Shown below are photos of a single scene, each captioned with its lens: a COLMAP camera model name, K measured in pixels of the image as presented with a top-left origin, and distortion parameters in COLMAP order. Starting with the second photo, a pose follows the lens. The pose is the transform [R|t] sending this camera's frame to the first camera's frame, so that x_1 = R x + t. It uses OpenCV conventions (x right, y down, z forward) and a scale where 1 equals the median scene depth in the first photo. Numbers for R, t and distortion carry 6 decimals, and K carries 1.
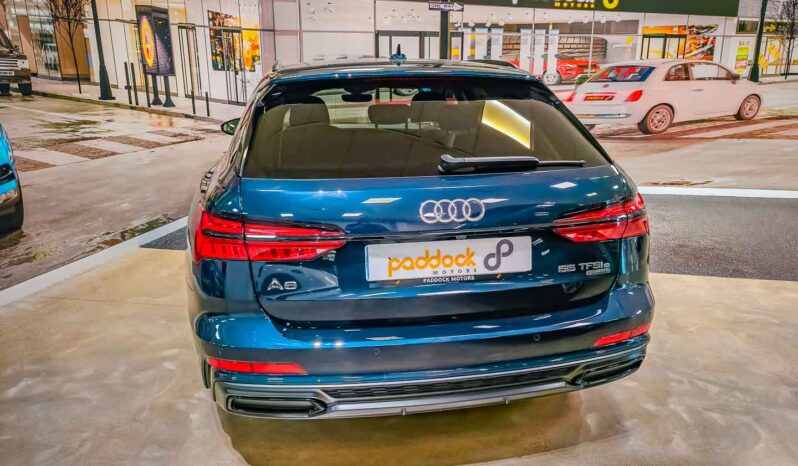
lens RADIAL K [[566.5, 0, 403.9], [0, 566.5, 231.3], [0, 0, 1]] dist [0.001257, 0.006424]
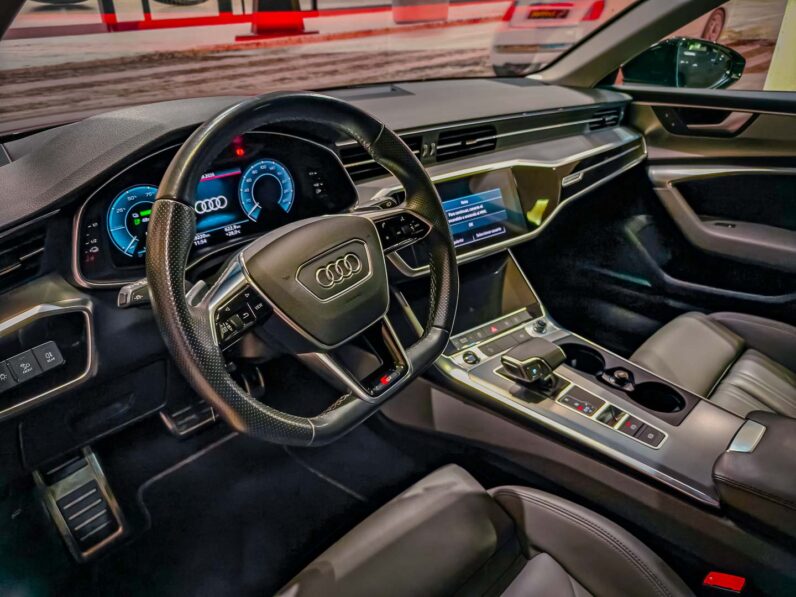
lens RADIAL K [[565.8, 0, 400.0], [0, 565.8, 294.1], [0, 0, 1]] dist [-0.003507, 0.011545]
pose [[0.810578, -0.253384, 0.527977, -0.158788], [0.142636, 0.959823, 0.241650, -0.131406], [-0.567995, -0.120568, 0.814153, 0.625710]]
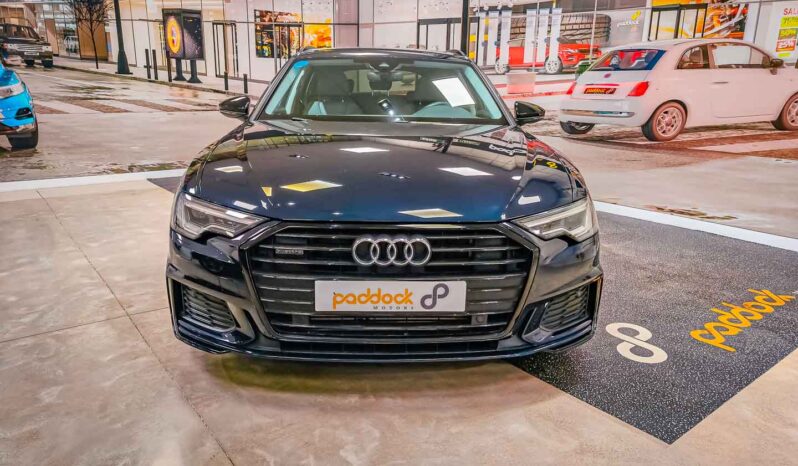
lens RADIAL K [[566.5, 0, 401.2], [0, 566.5, 229.7], [0, 0, 1]] dist [0.001257, 0.006424]
pose [[0.755825, 0.183849, -0.628433, 0.714359], [-0.187879, 0.980307, 0.060826, -0.042293], [0.627240, 0.072096, 0.775482, 0.235369]]
